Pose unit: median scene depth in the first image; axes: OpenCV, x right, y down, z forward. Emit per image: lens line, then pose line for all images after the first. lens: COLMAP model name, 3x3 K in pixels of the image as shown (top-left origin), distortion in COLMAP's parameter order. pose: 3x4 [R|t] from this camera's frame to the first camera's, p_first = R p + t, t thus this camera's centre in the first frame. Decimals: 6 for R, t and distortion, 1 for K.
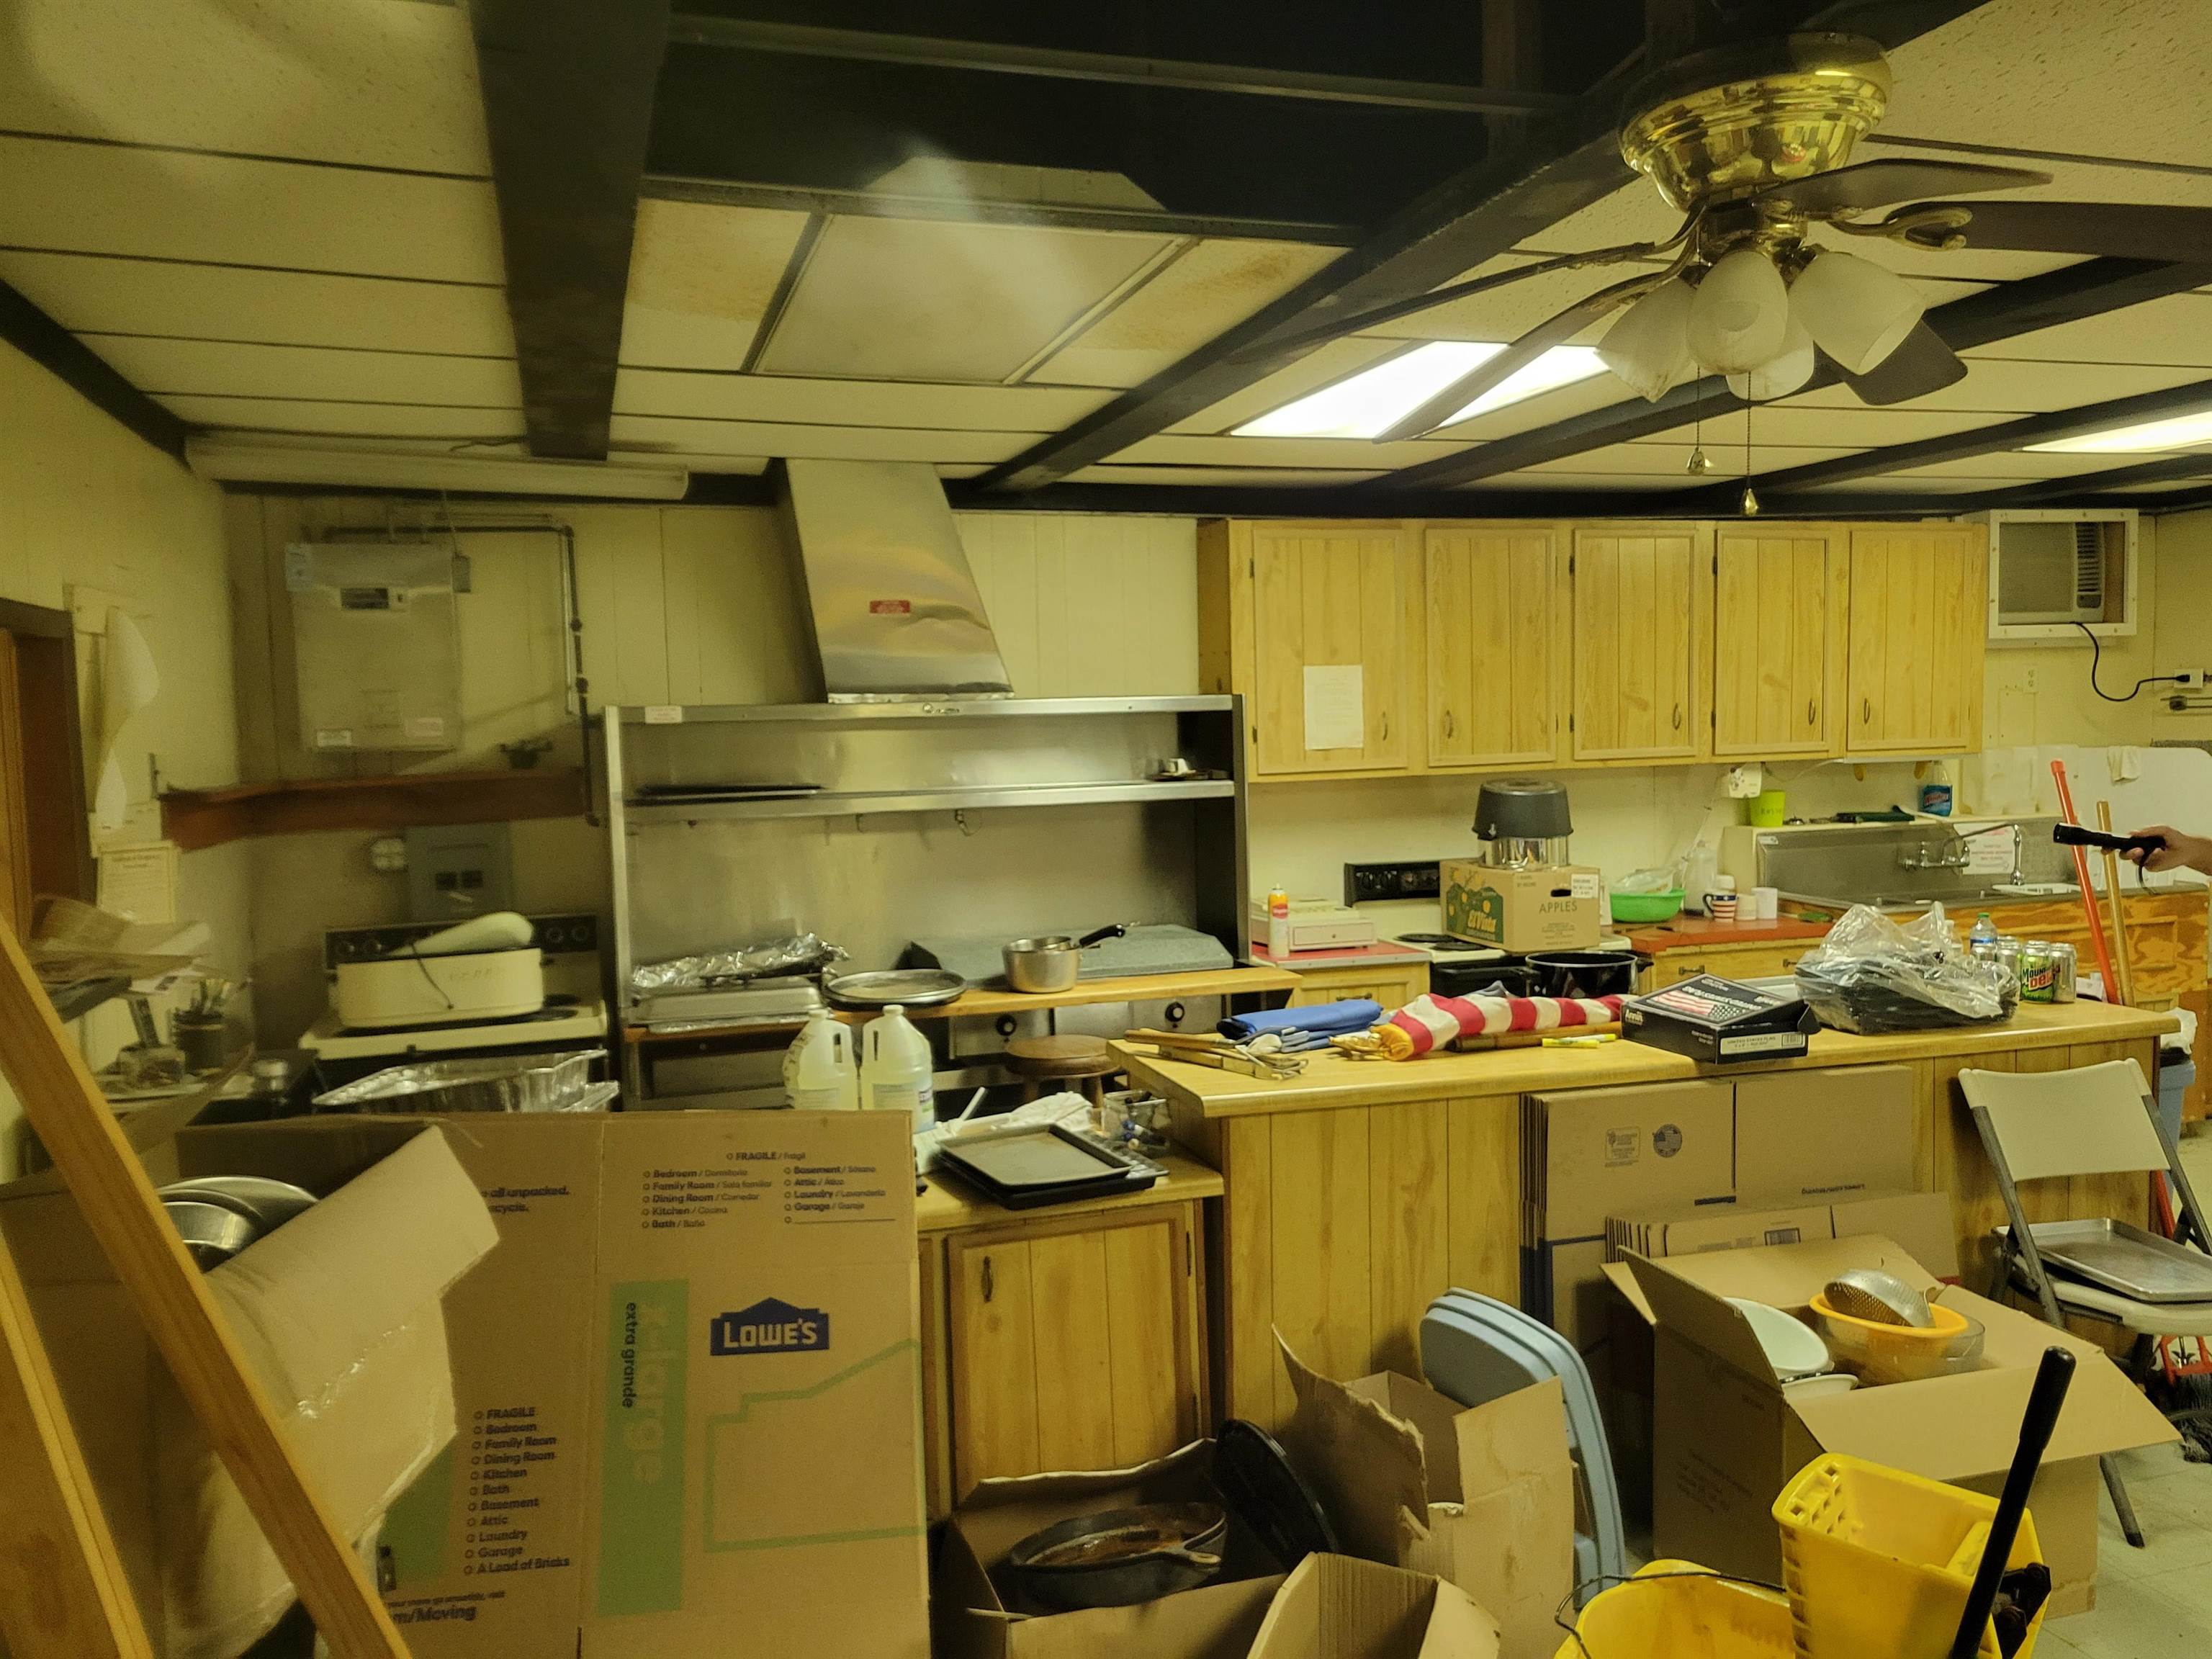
lens RADIAL K [[1670.4, 0, 1084.0], [0, 1670.4, 825.6], [0, 0, 1]] dist [0.042572, -0.027785]
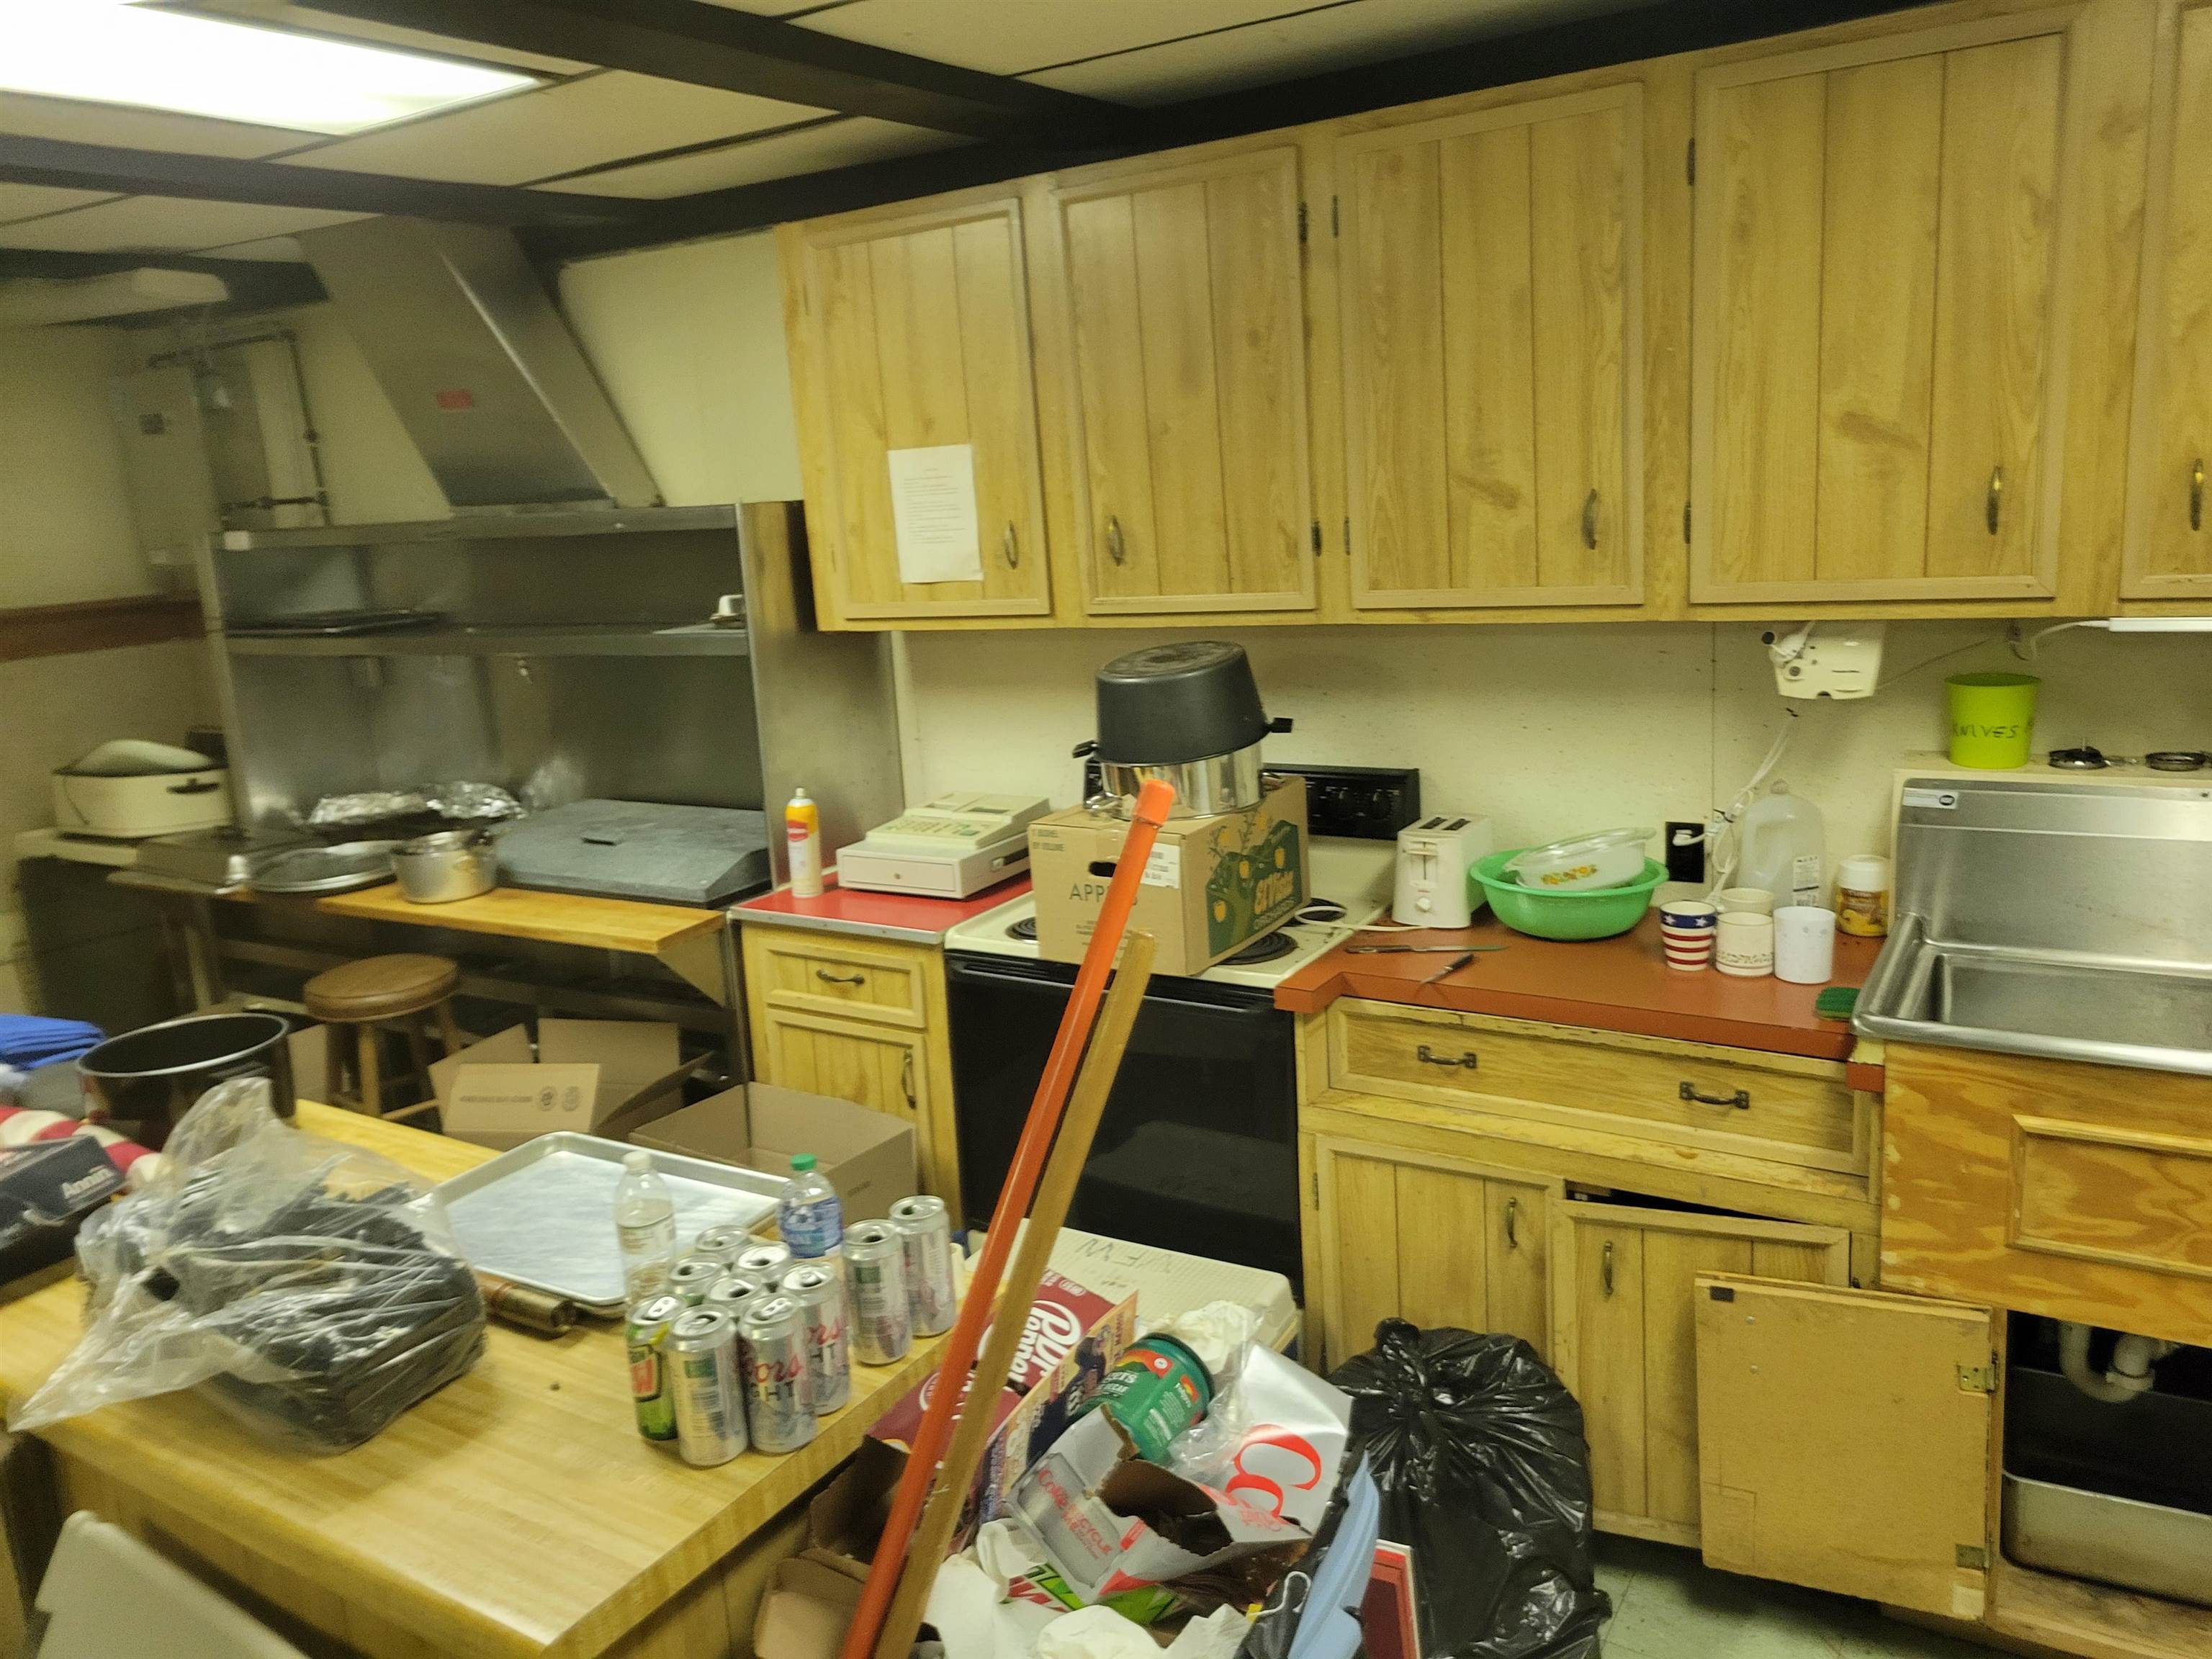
lens RADIAL K [[1670.4, 0, 1094.1], [0, 1670.4, 798.7], [0, 0, 1]] dist [0.042572, -0.027785]
pose [[0.648148, 0.133892, -0.749651, 1.022762], [0.003772, 0.983845, 0.178981, -0.119351], [0.761505, -0.118834, 0.637172, 0.972333]]
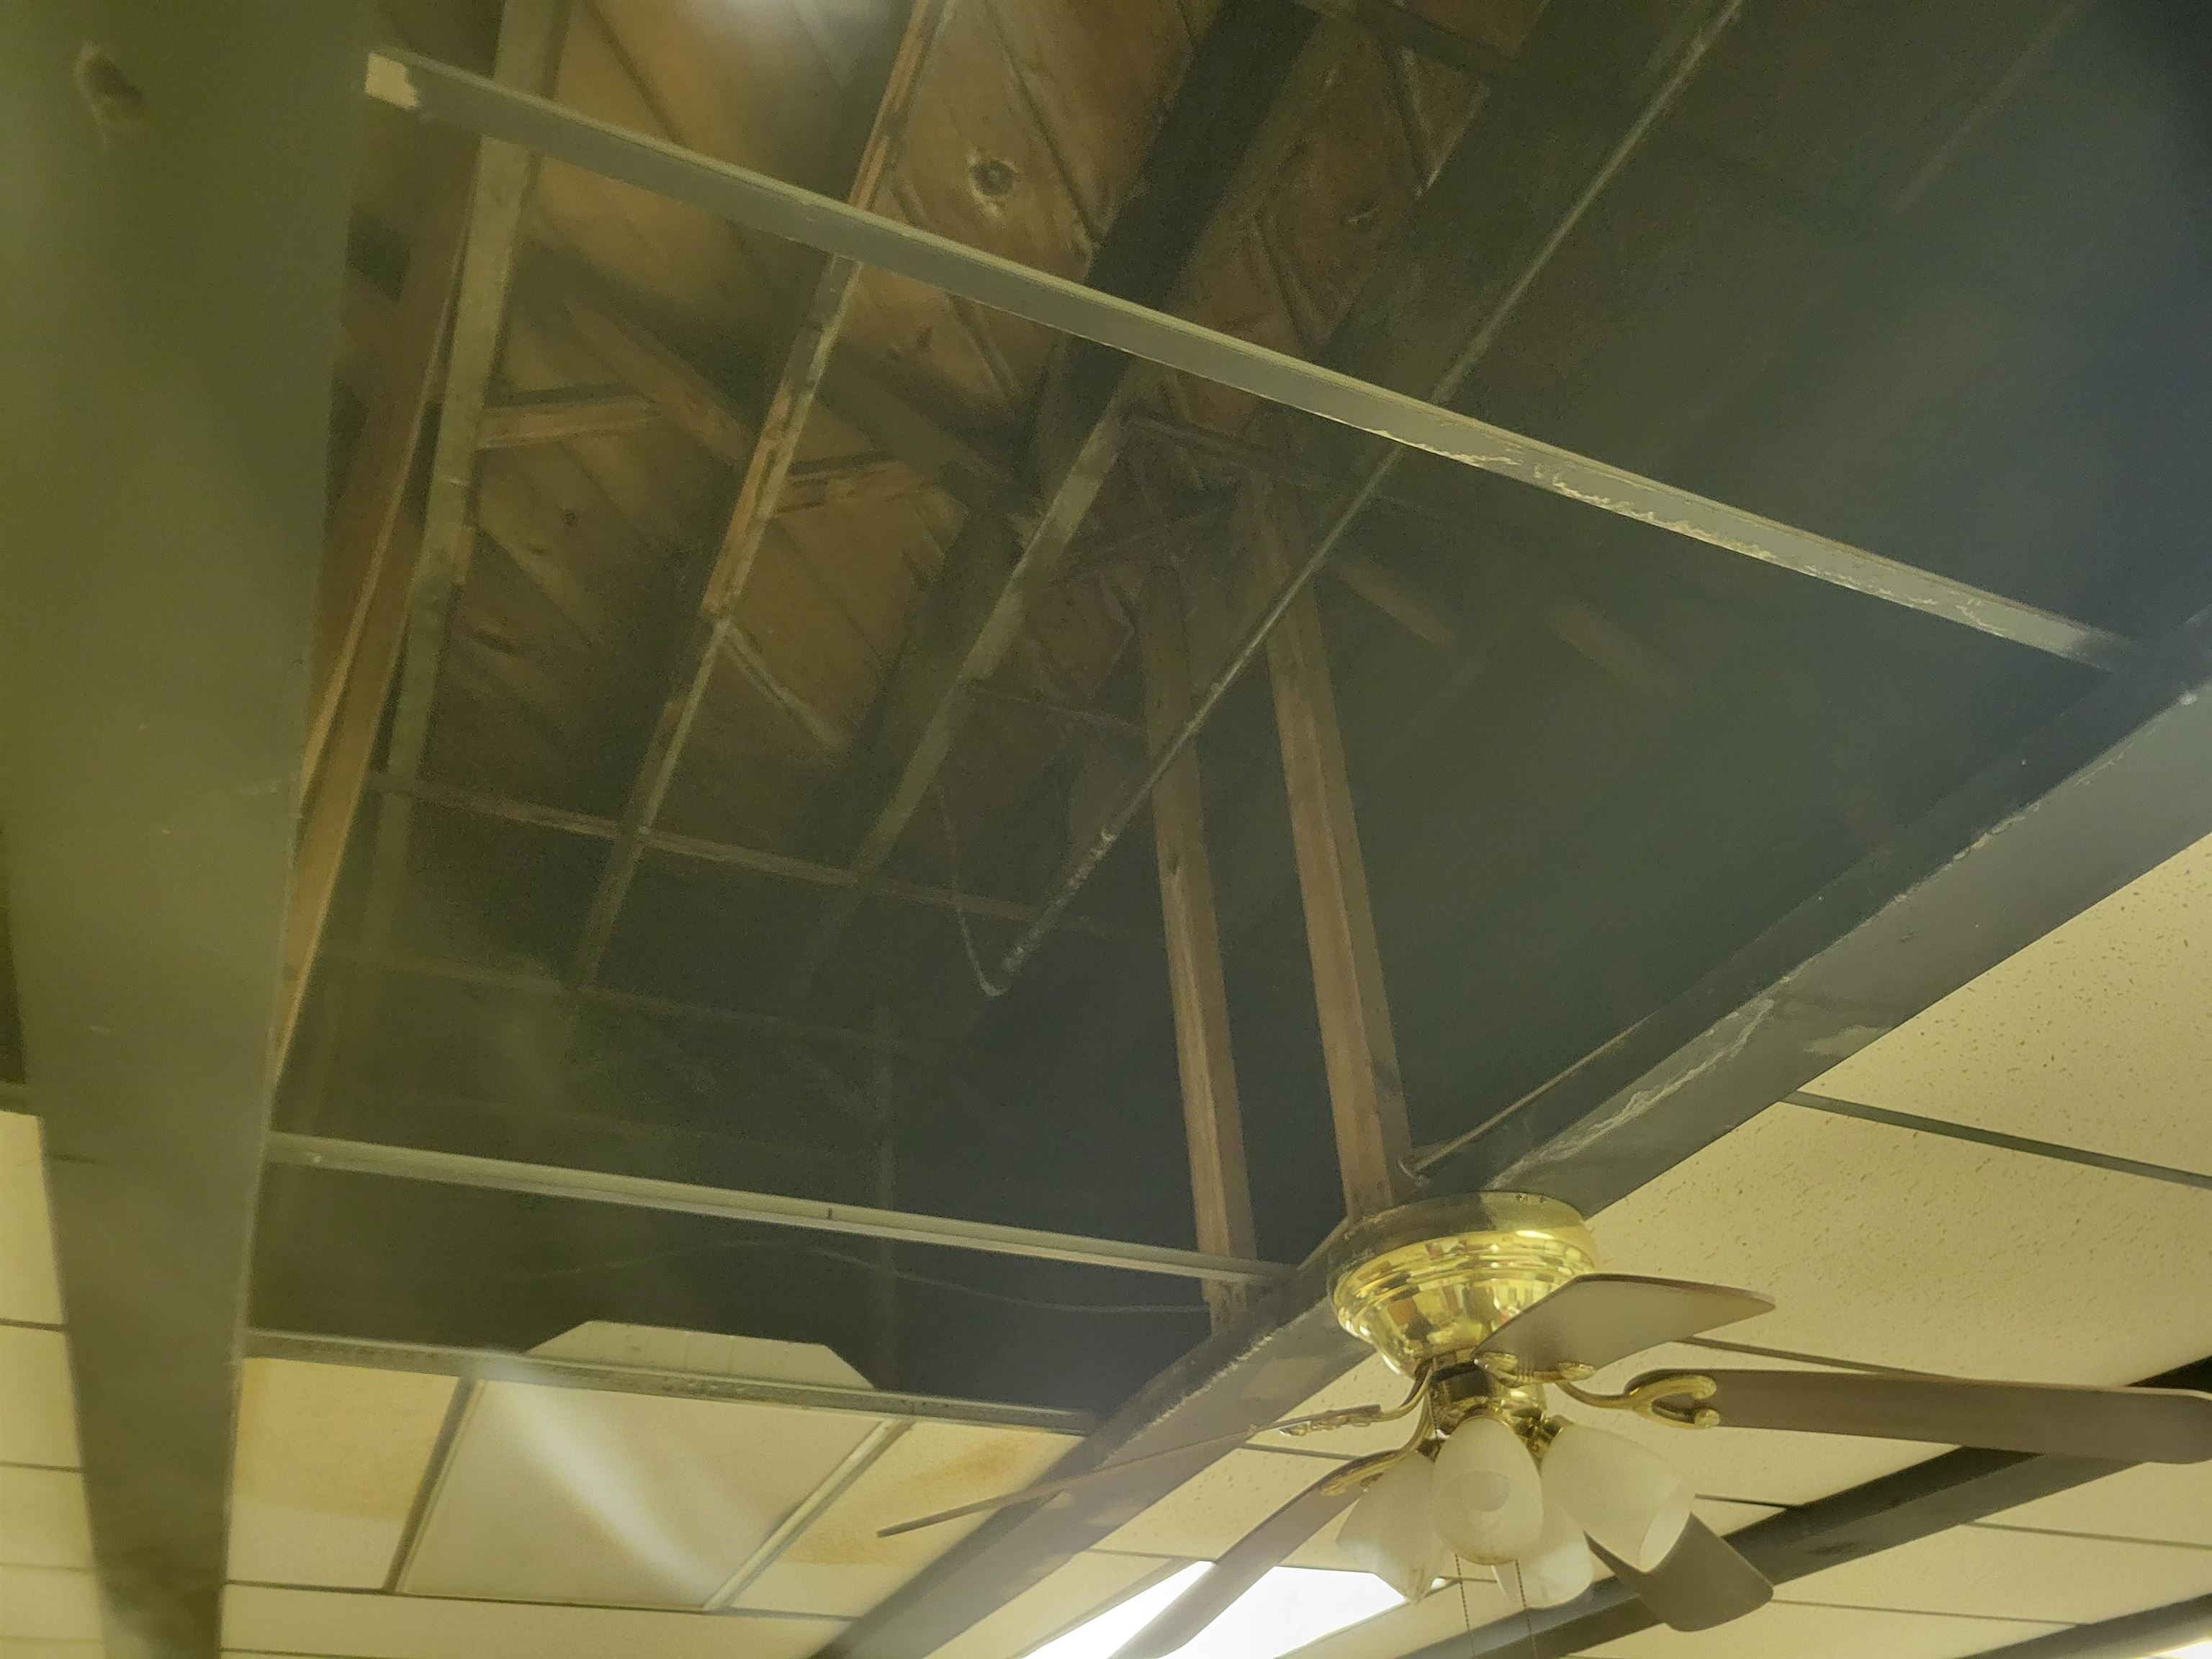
lens RADIAL K [[1670.4, 0, 1088.0], [0, 1670.4, 829.0], [0, 0, 1]] dist [0.042572, -0.027785]
pose [[0.994258, 0.054865, 0.091876, 0.046418], [0.018375, 0.758281, -0.651669, -0.003069], [-0.105422, 0.649615, 0.752919, 0.082348]]
